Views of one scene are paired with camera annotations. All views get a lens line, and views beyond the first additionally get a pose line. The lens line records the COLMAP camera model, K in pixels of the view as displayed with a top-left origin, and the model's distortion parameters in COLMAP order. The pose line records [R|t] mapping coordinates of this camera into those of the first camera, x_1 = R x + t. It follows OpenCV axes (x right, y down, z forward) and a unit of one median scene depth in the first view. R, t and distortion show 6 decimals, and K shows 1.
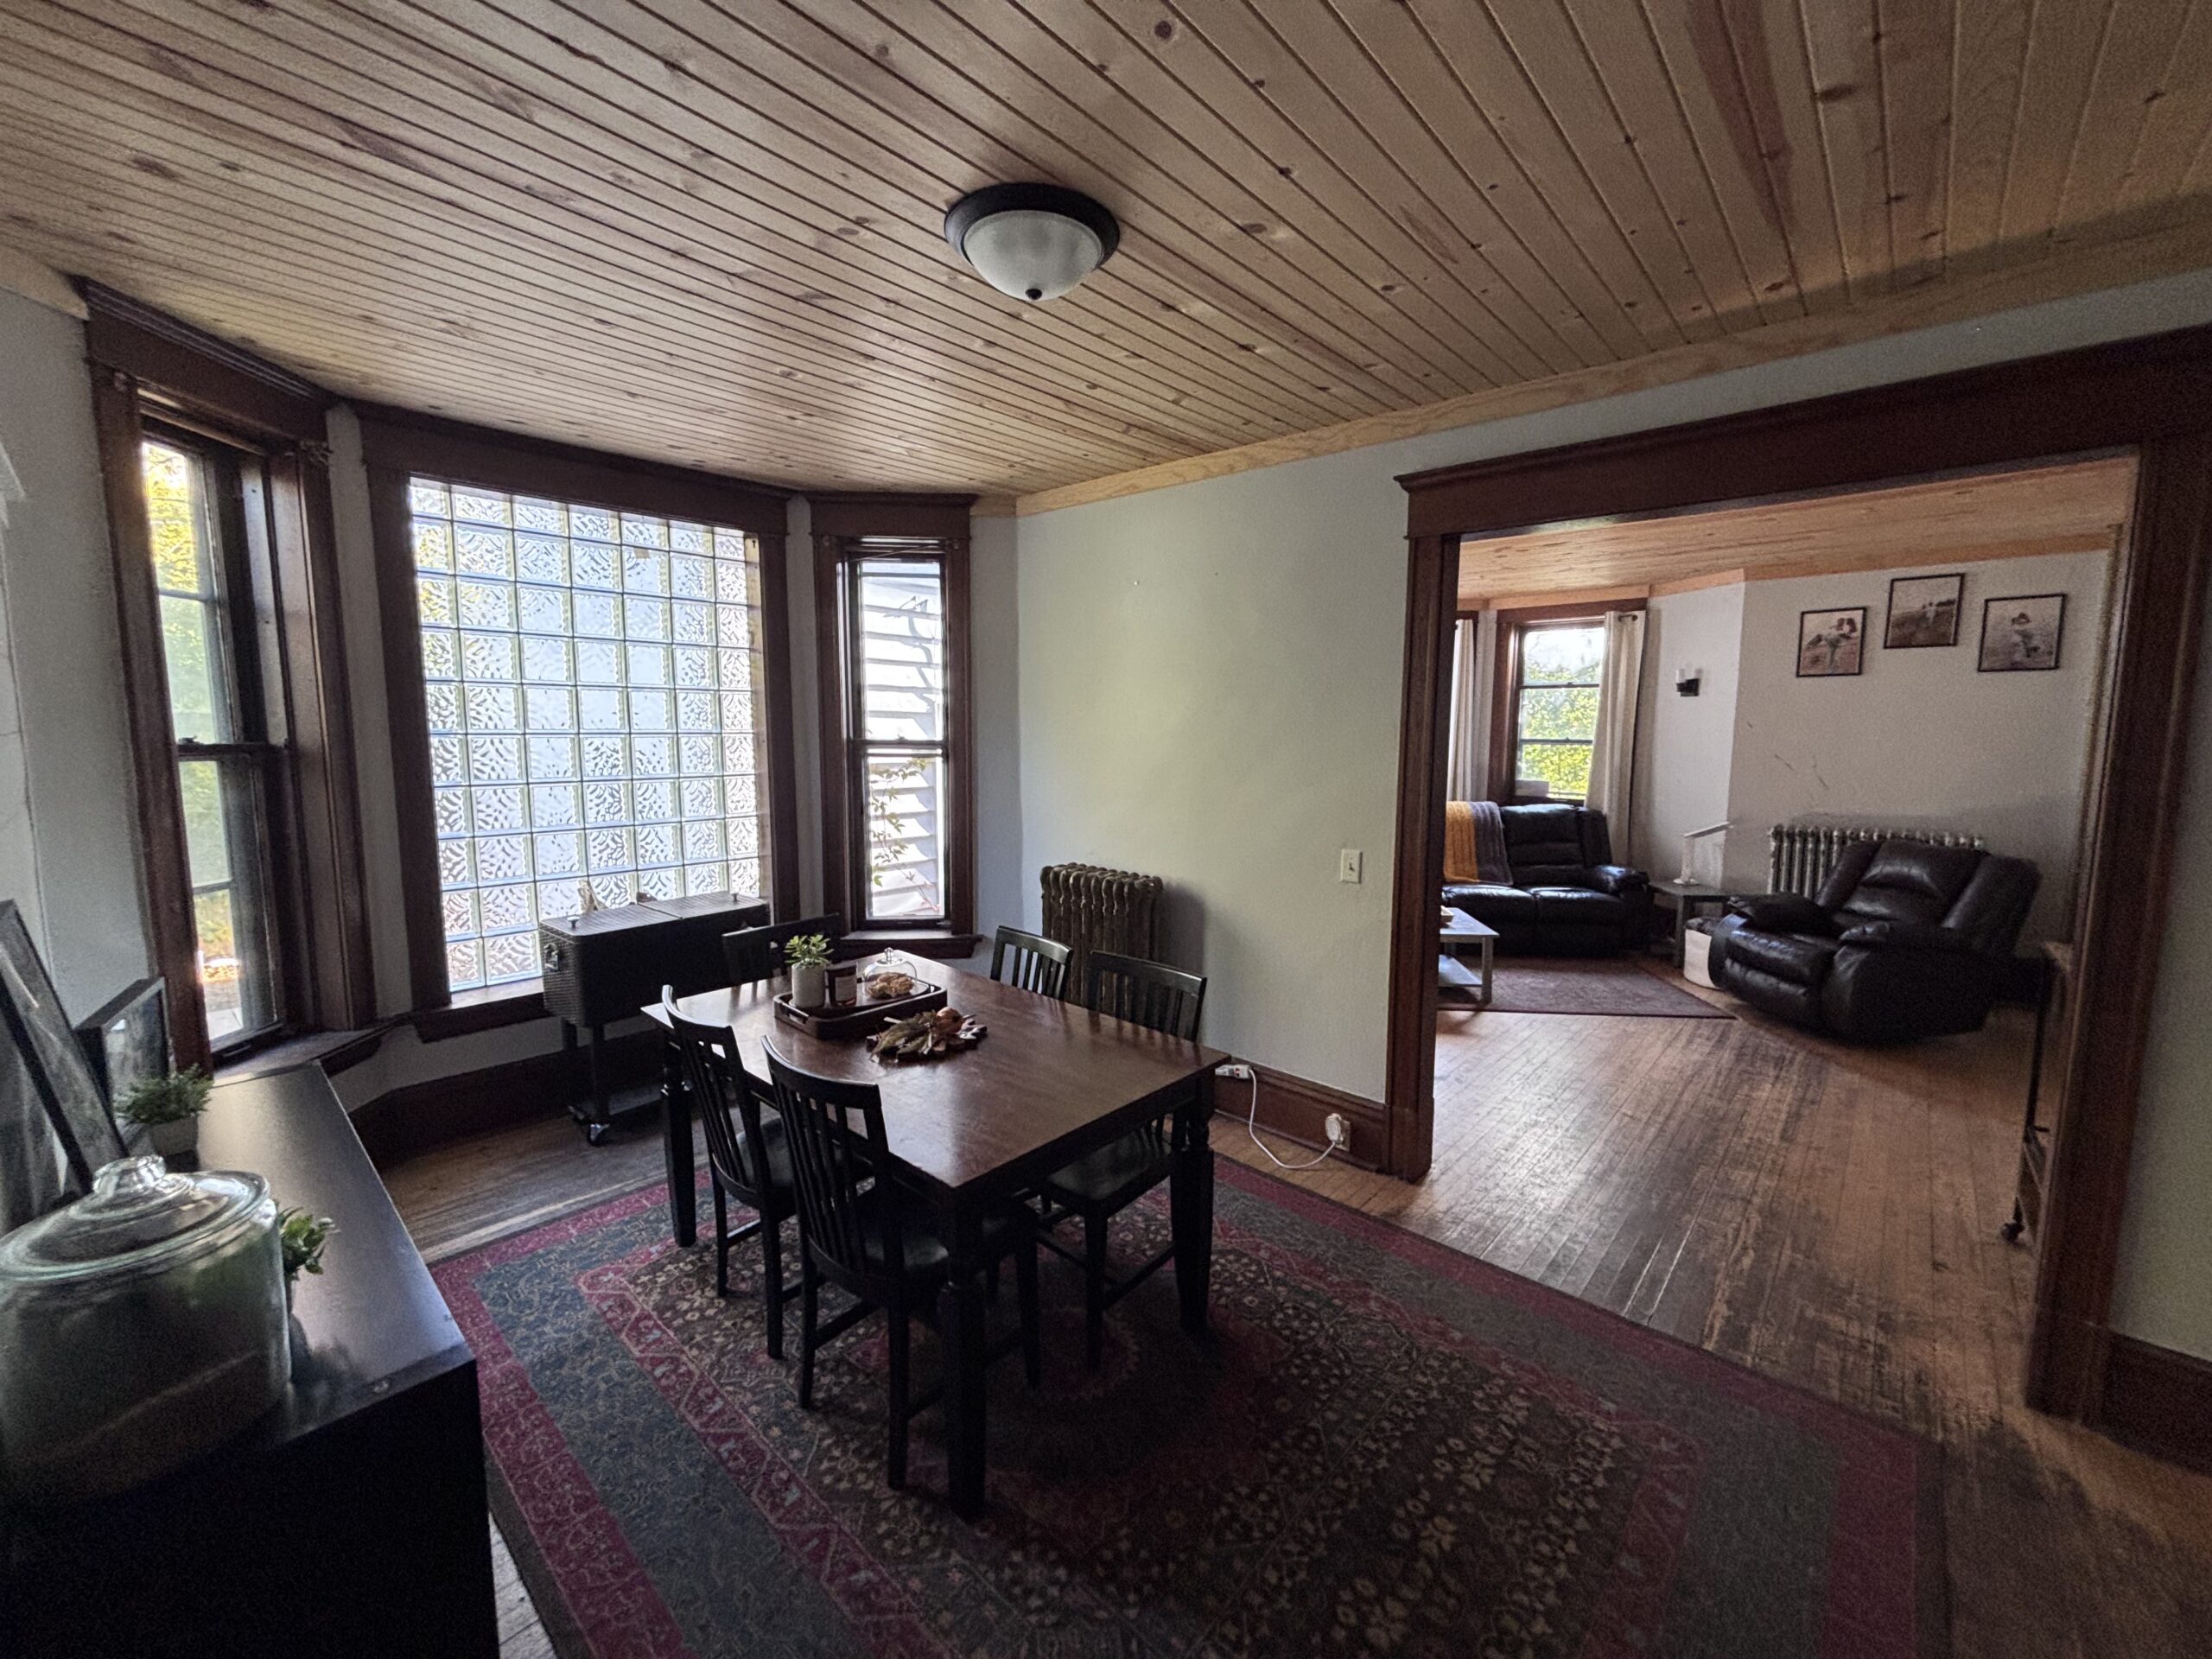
lens RADIAL K [[889.3, 0, 1095.3], [0, 889.3, 829.8], [0, 0, 1]] dist [-0.001643, 0.000207]
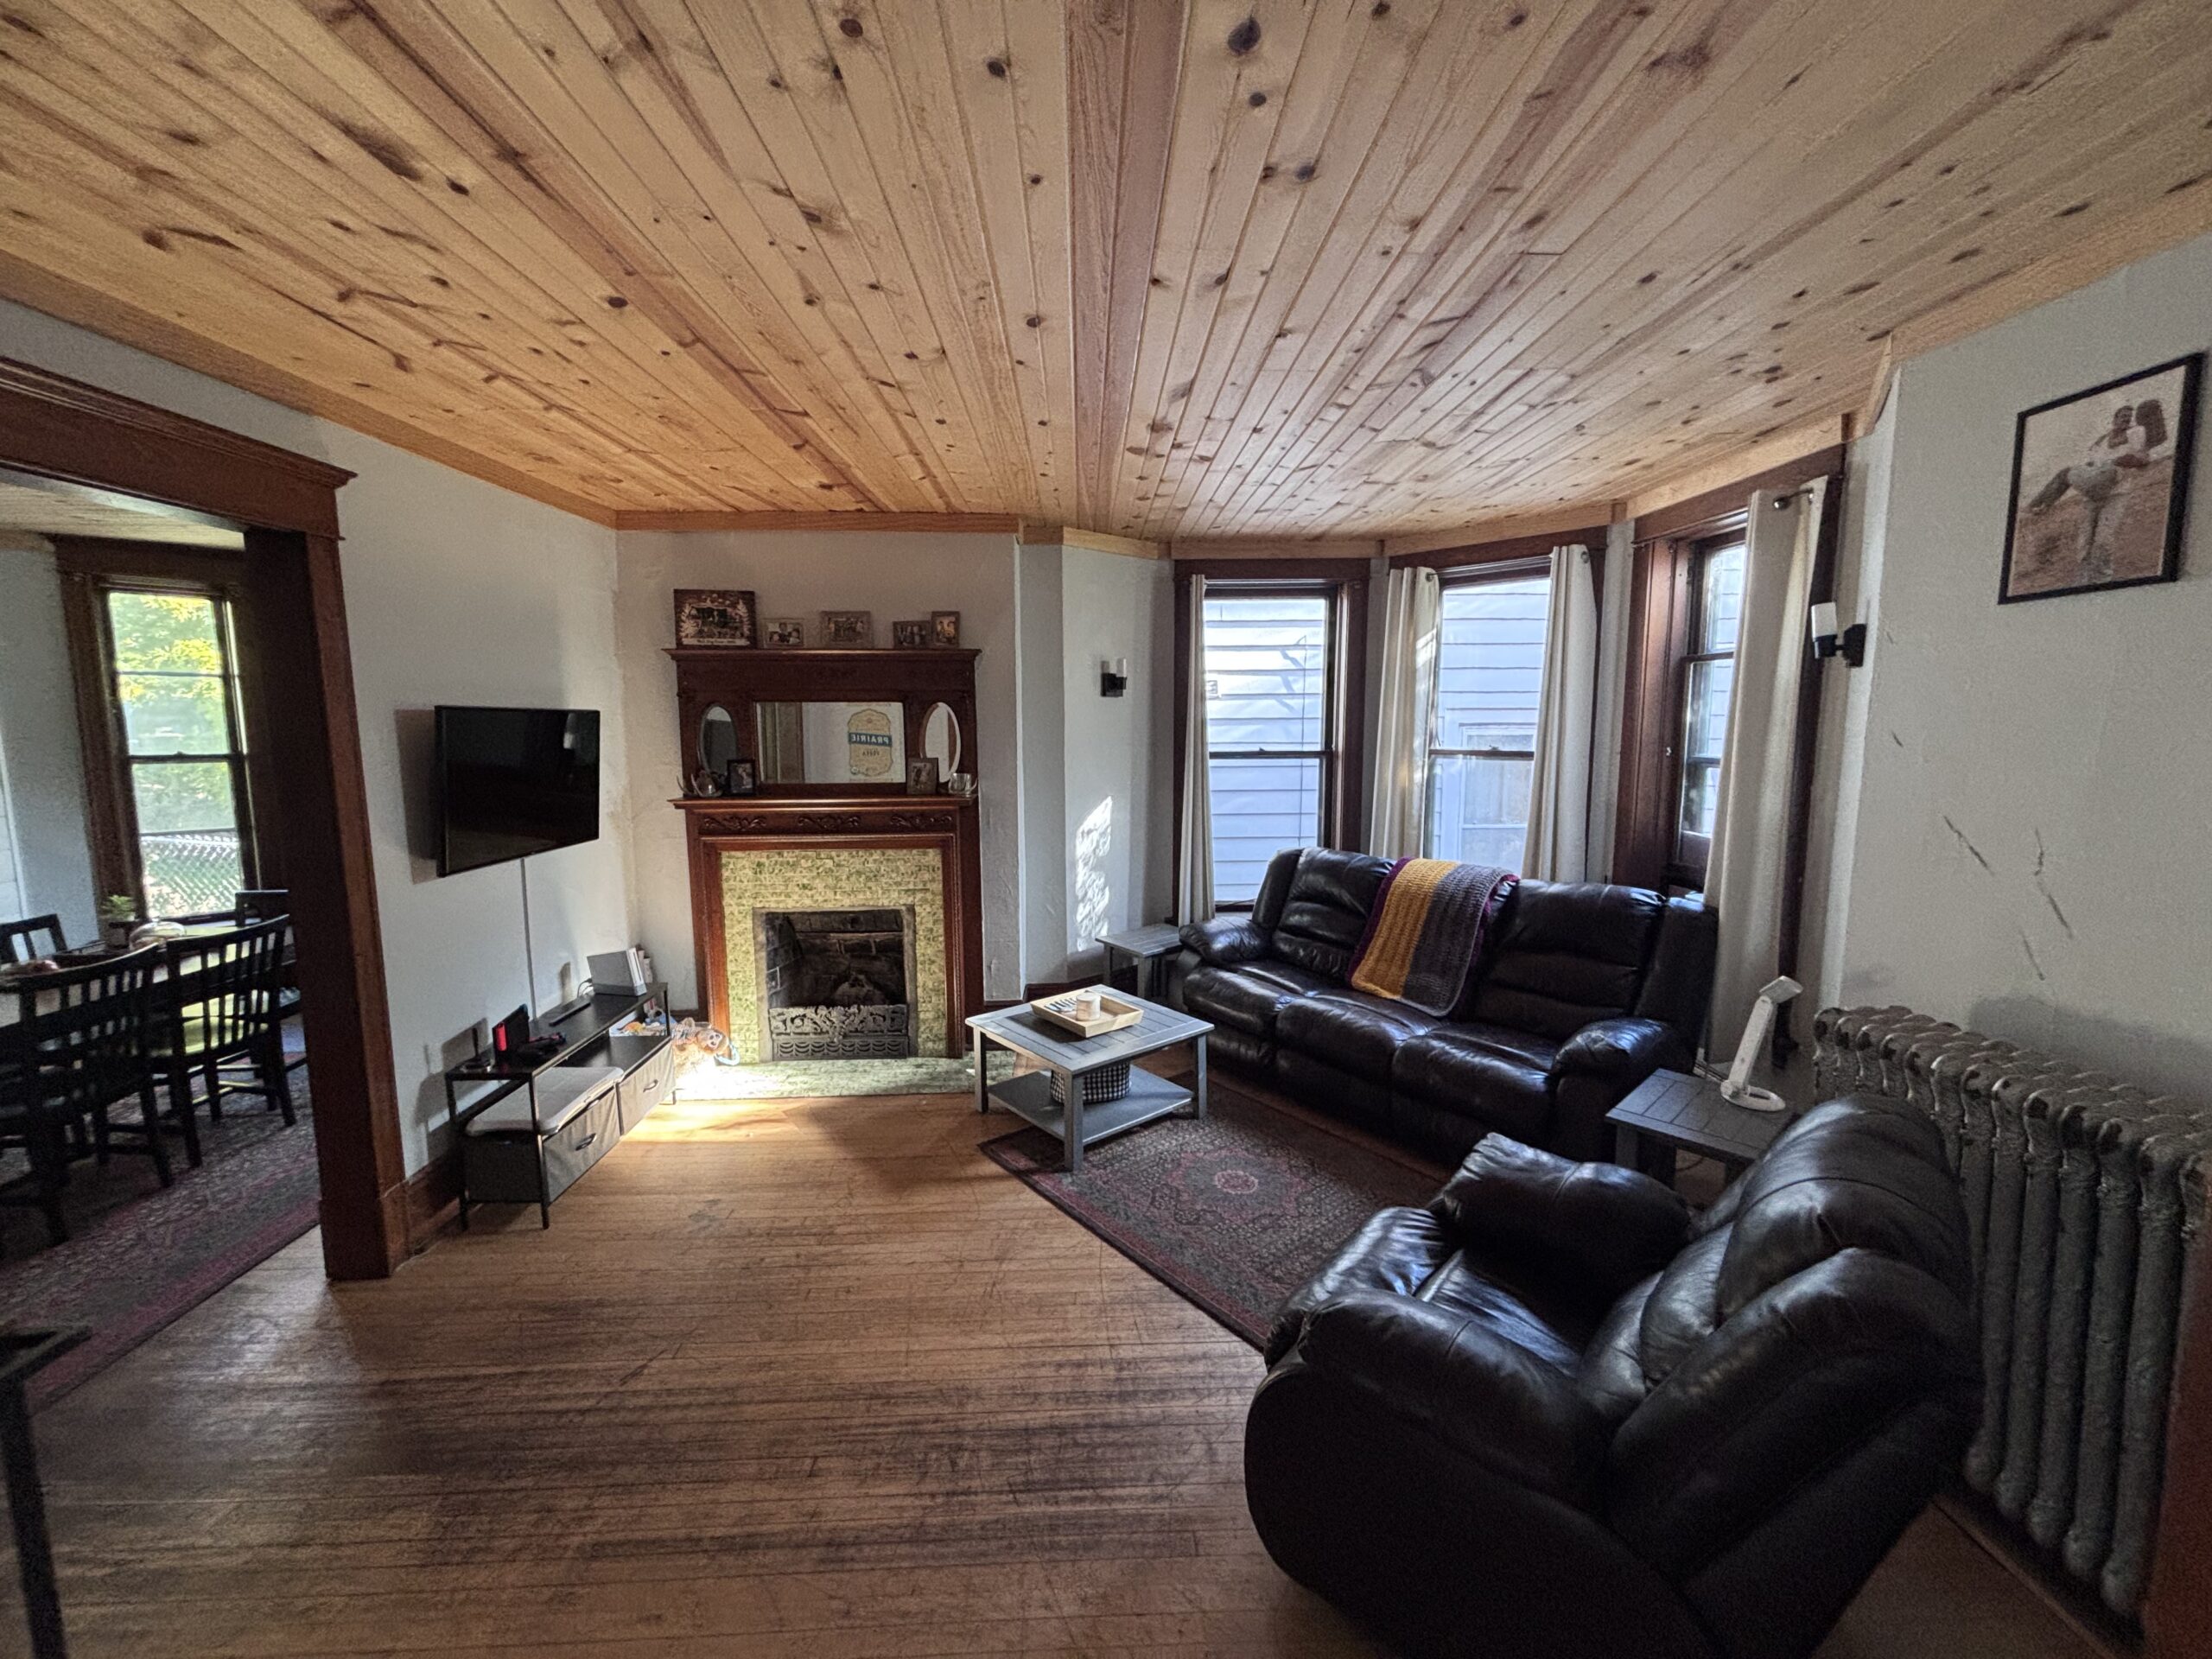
lens RADIAL K [[889.3, 0, 1105.0], [0, 889.3, 826.7], [0, 0, 1]] dist [-0.001643, 0.000207]
pose [[0.697081, 0.075938, -0.712960, 0.873878], [-0.074070, 0.996682, 0.033737, -0.076085], [0.713156, 0.029291, 0.700393, 0.550075]]
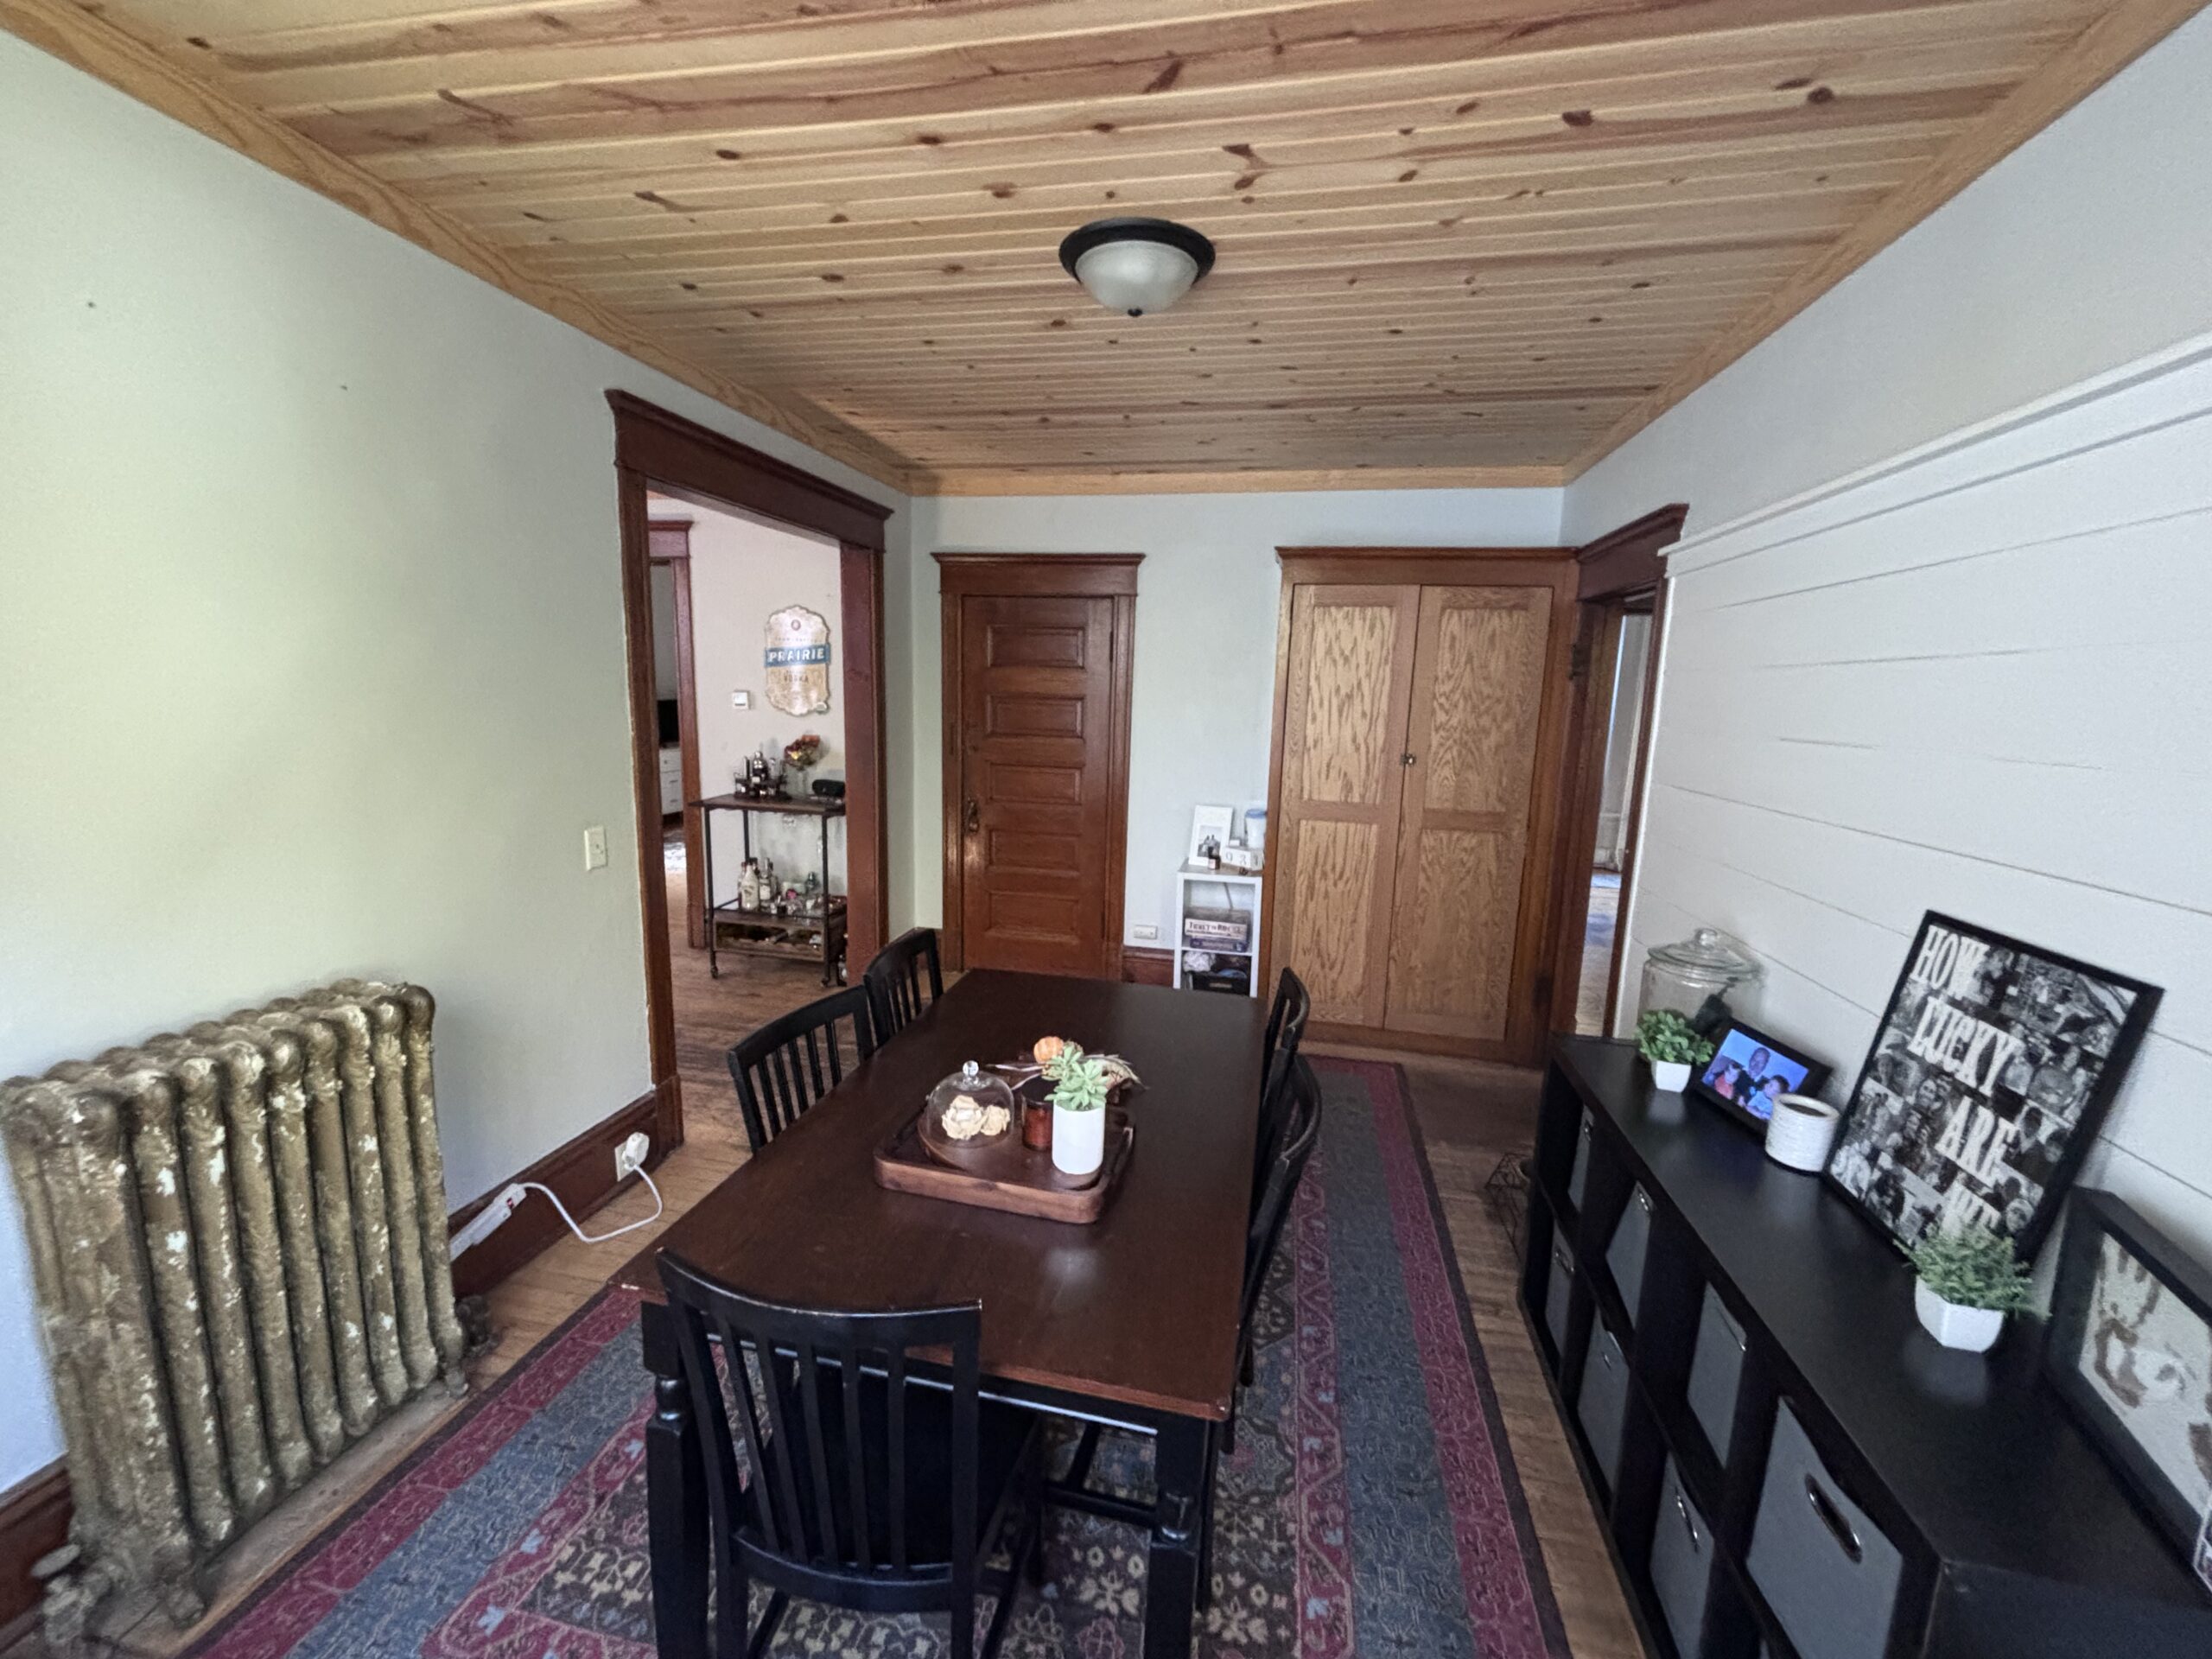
lens RADIAL K [[889.3, 0, 1106.7], [0, 889.3, 830.9], [0, 0, 1]] dist [-0.001643, 0.000207]
pose [[-0.515777, -0.168029, 0.840083, -0.397107], [0.063279, 0.970427, 0.232951, -0.084395], [-0.854382, 0.173311, -0.489892, 0.610868]]
